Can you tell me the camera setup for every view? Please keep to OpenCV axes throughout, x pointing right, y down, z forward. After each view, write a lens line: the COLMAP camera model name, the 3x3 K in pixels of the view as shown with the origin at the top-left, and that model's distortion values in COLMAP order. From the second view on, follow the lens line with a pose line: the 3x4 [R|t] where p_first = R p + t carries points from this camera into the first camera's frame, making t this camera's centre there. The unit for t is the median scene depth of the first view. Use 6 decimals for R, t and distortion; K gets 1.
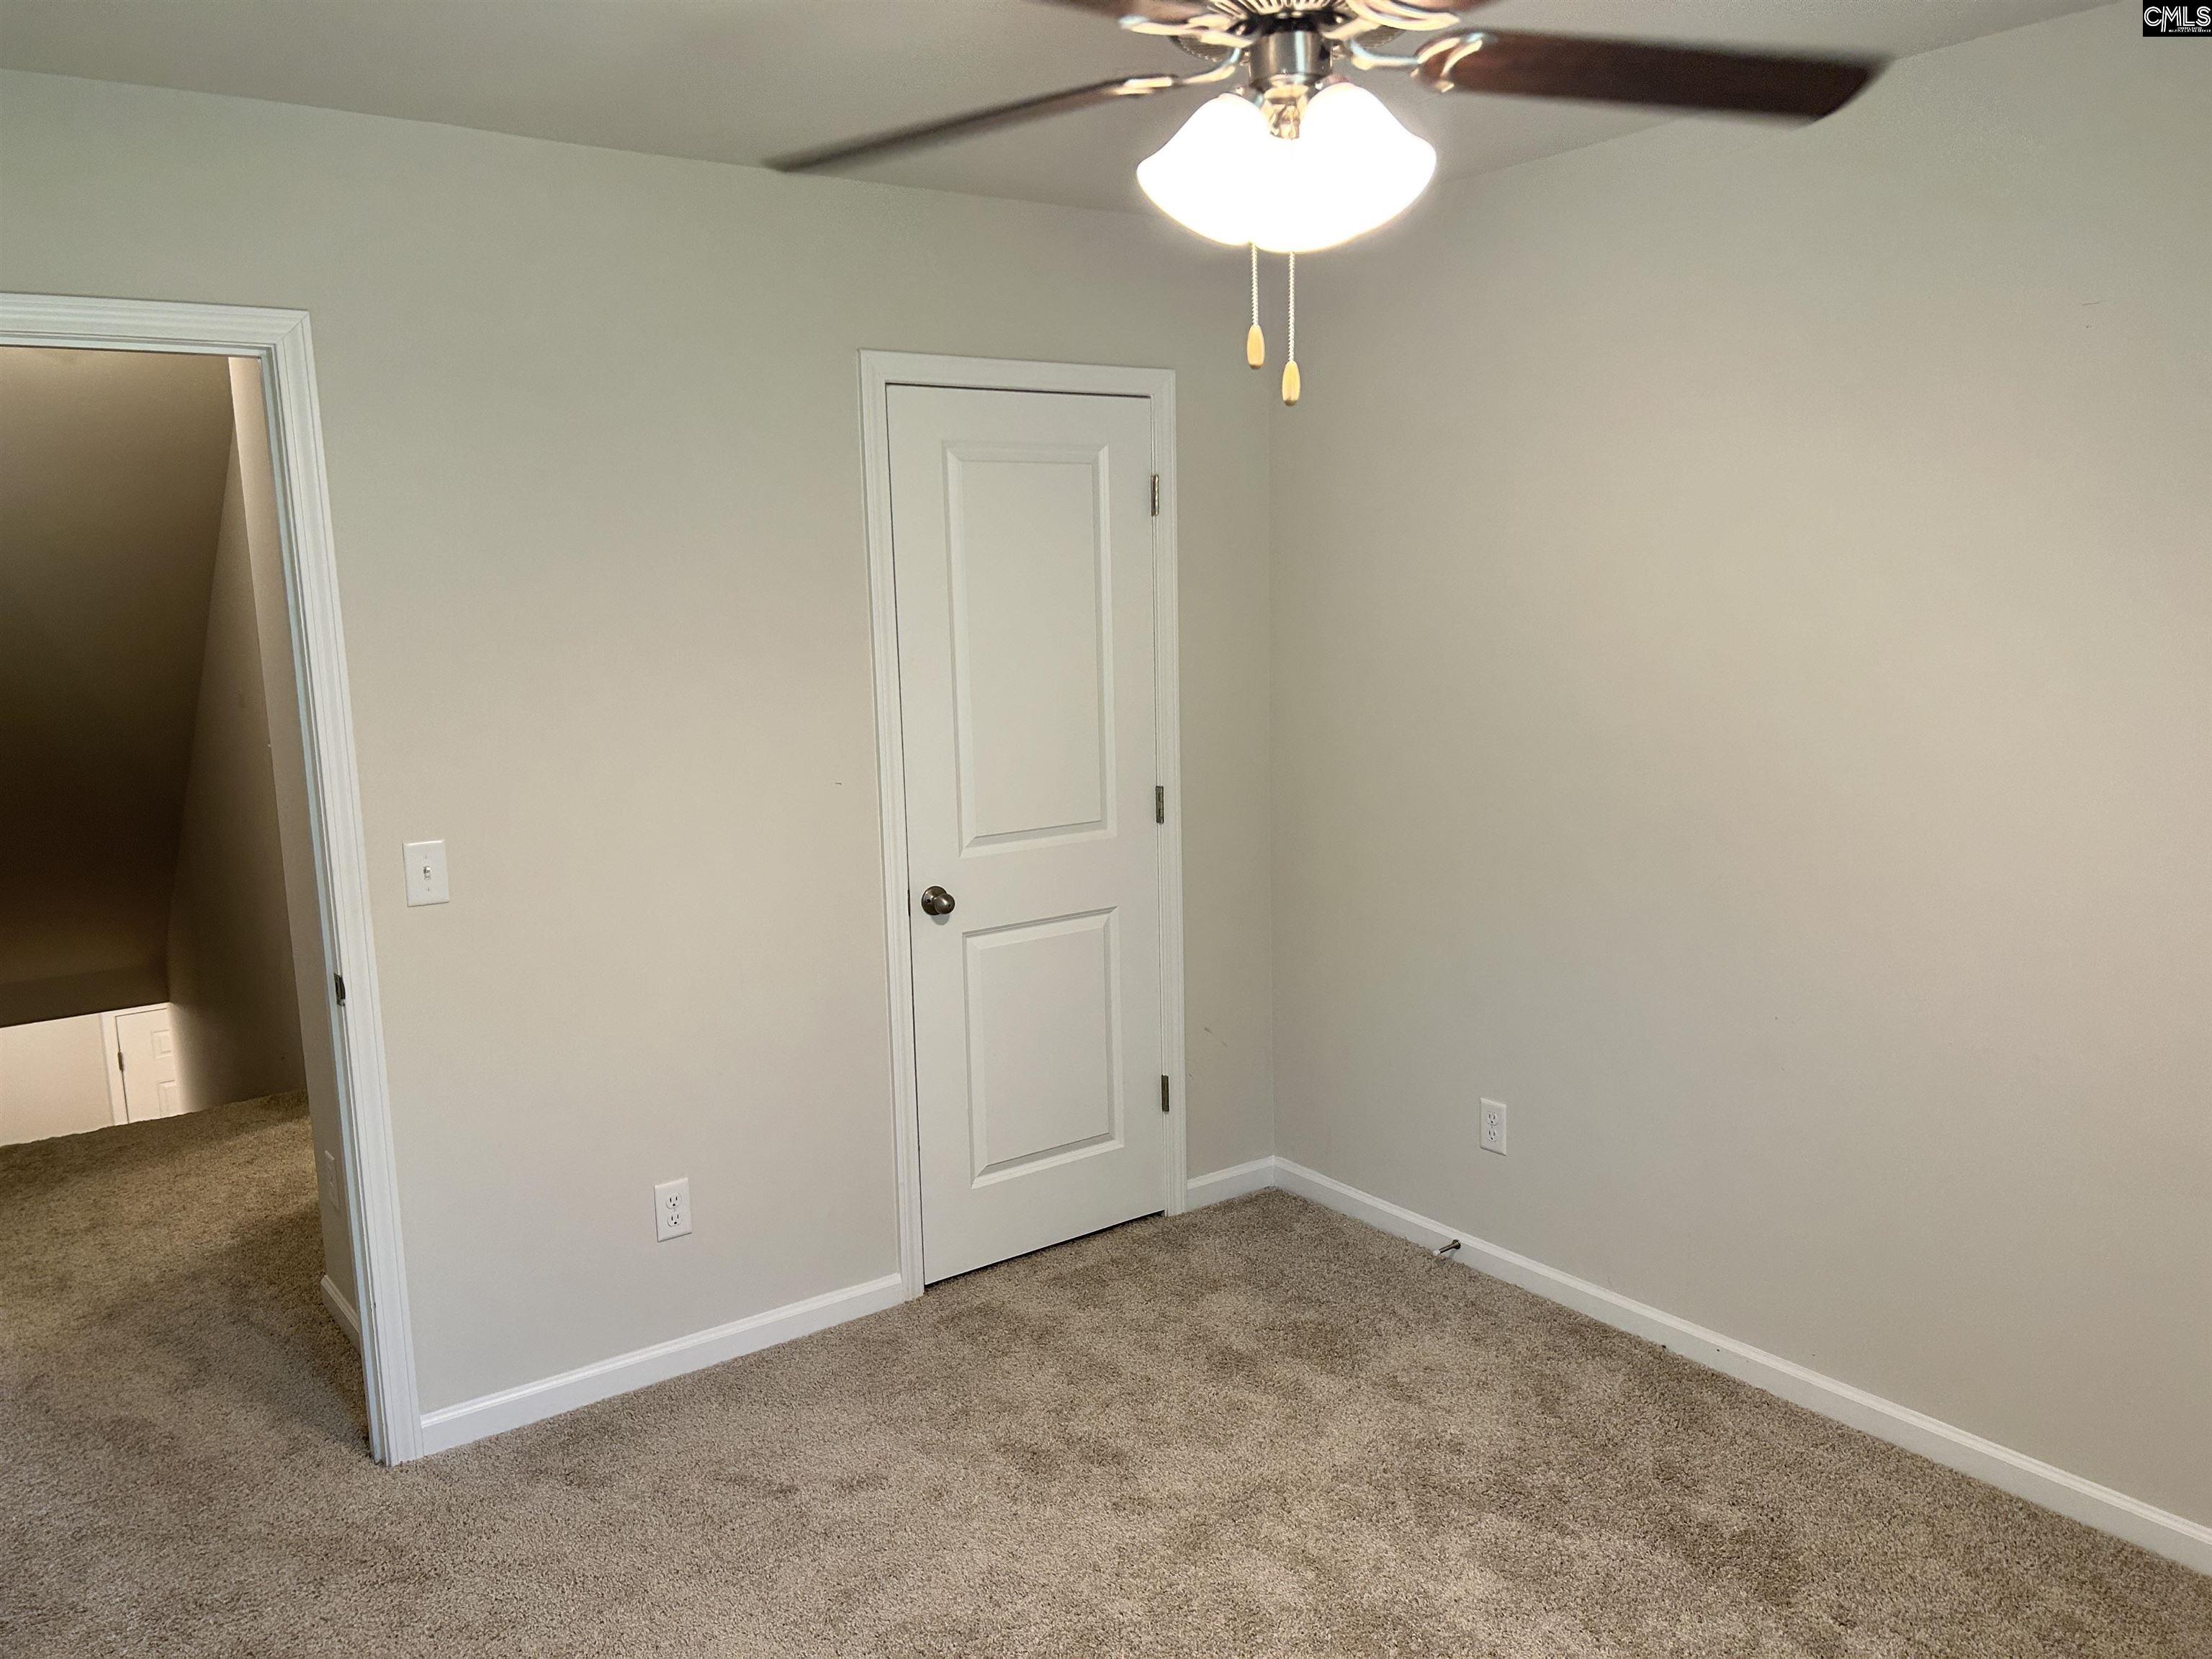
lens RADIAL K [[1694.4, 0, 1105.7], [0, 1694.4, 848.5], [0, 0, 1]] dist [0.094074, -0.002072]
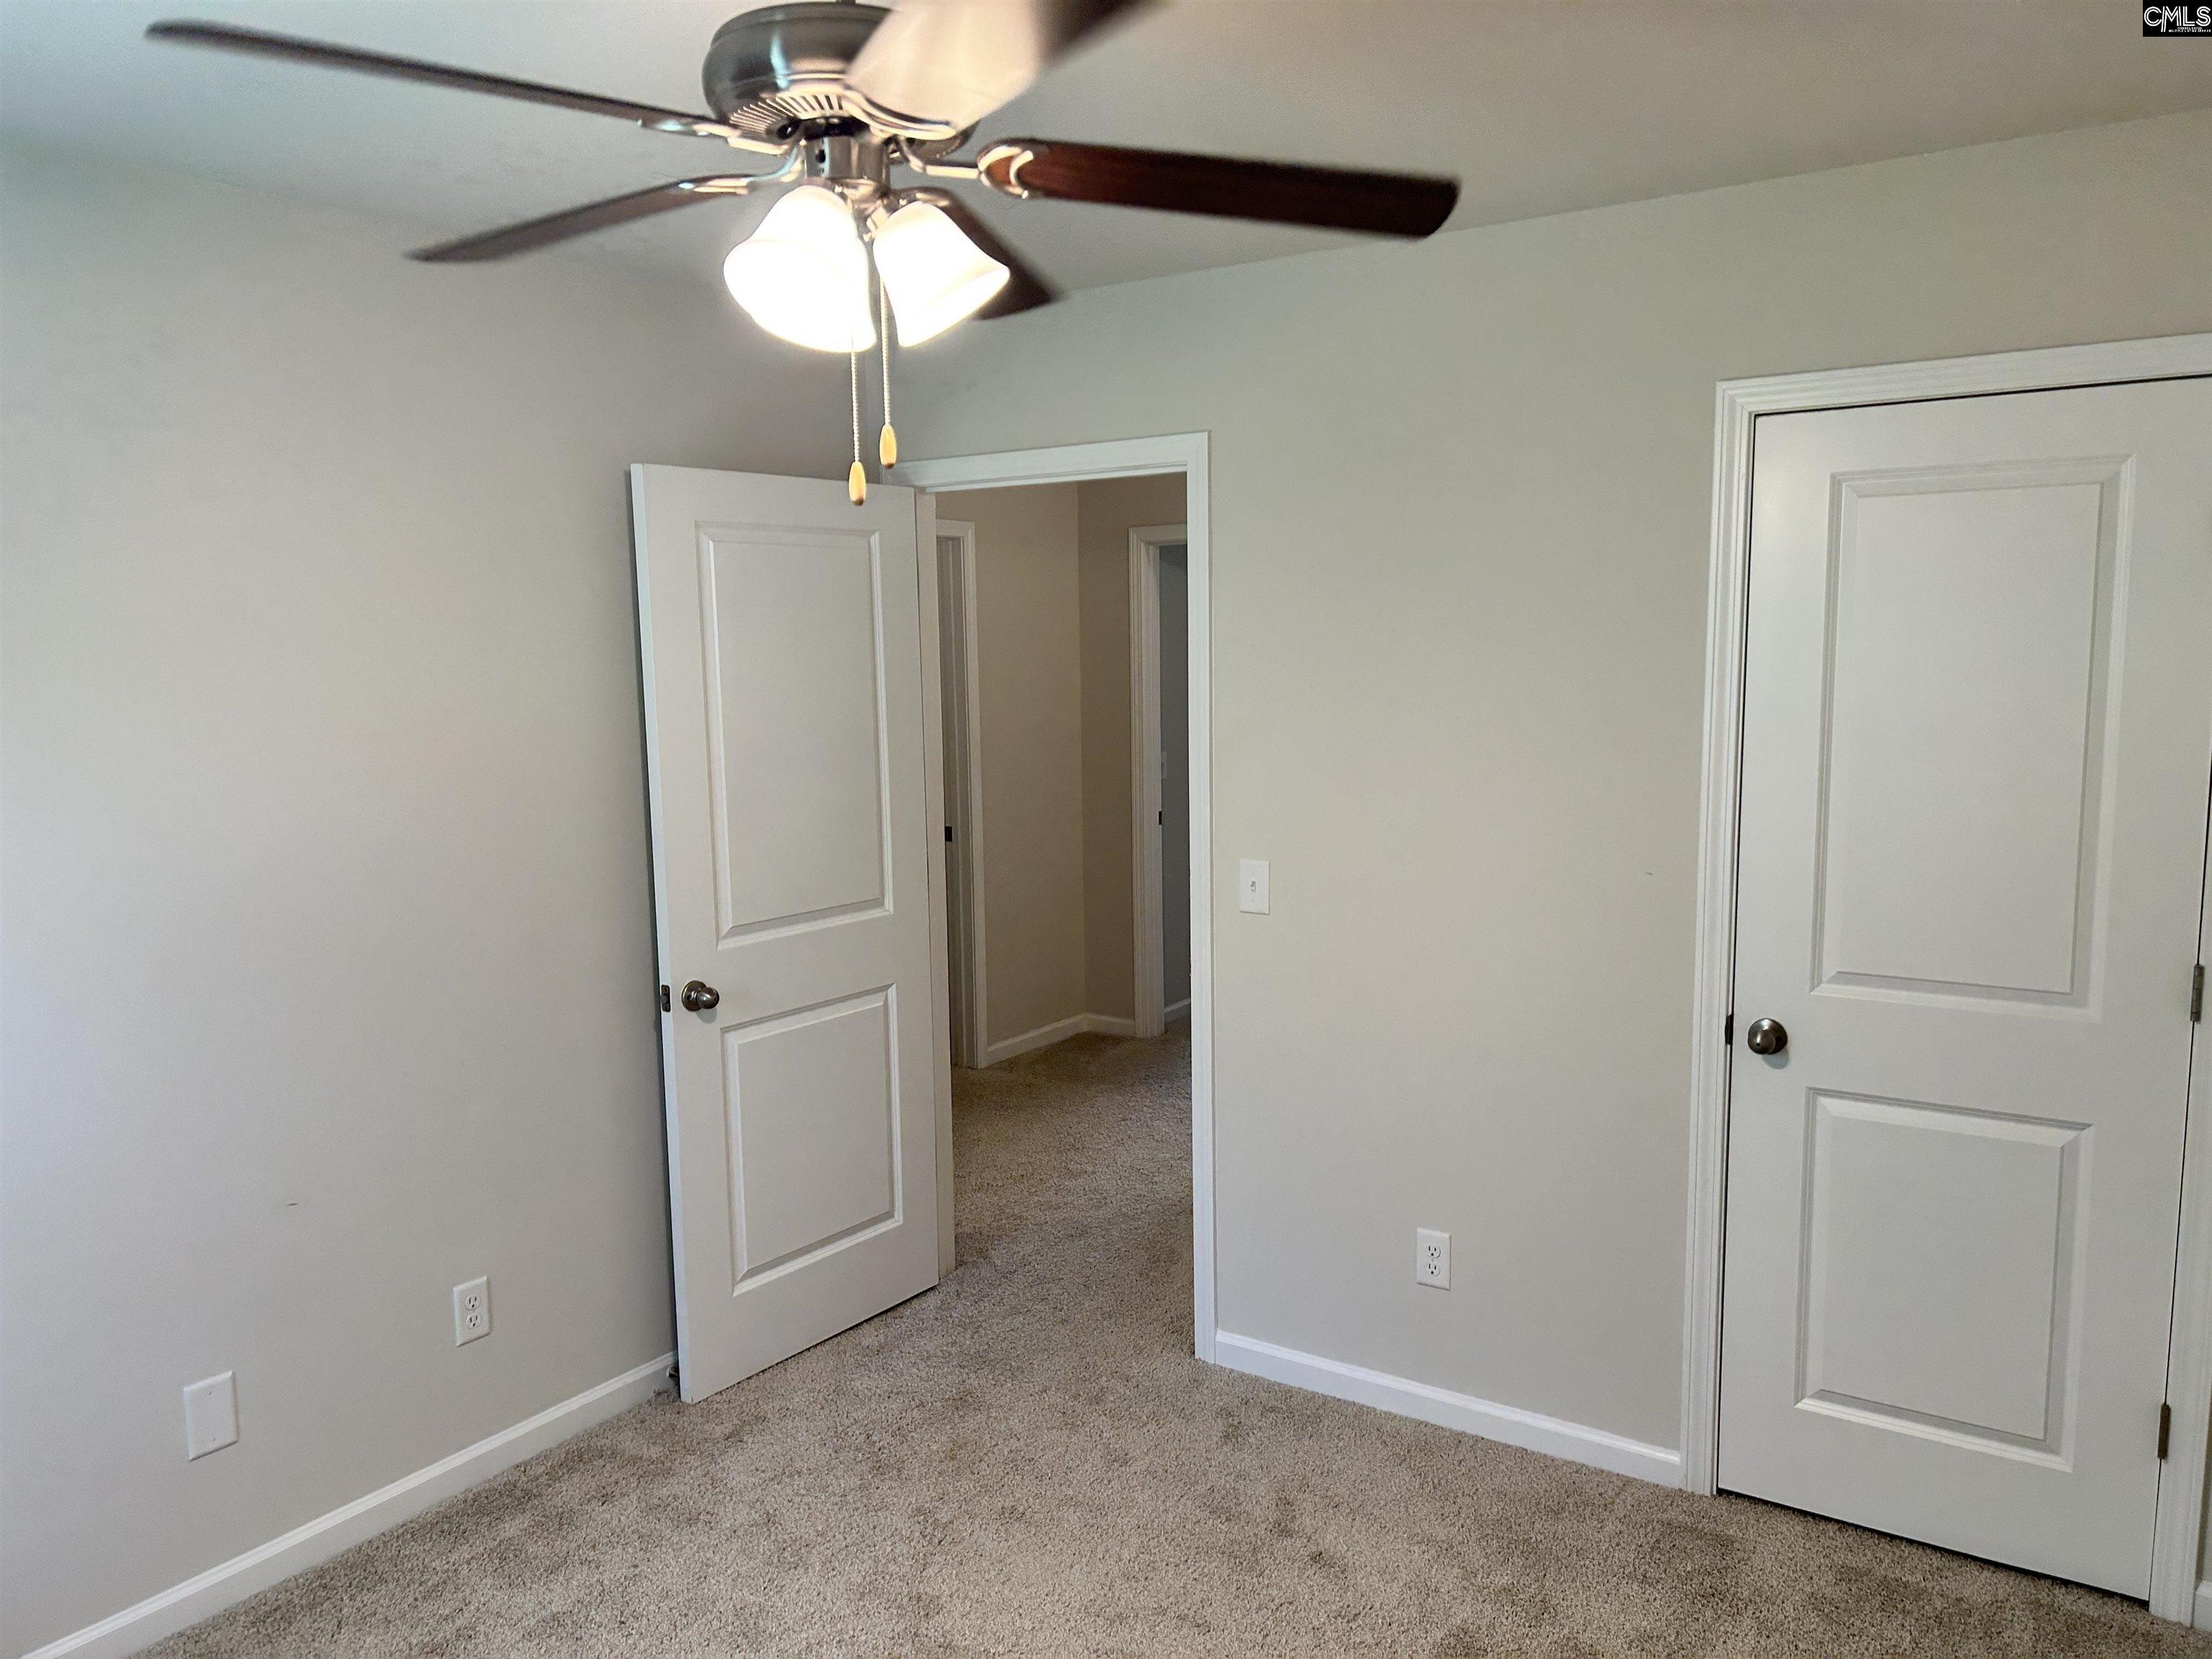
lens RADIAL K [[1664.6, 0, 1104.0], [0, 1664.6, 849.6], [0, 0, 1]] dist [0.093106, -0.056647]
pose [[0.353045, 0.142117, -0.924750, 0.505409], [-0.147491, 0.984491, 0.094990, -0.084685], [0.923908, 0.102856, 0.368531, 0.379329]]
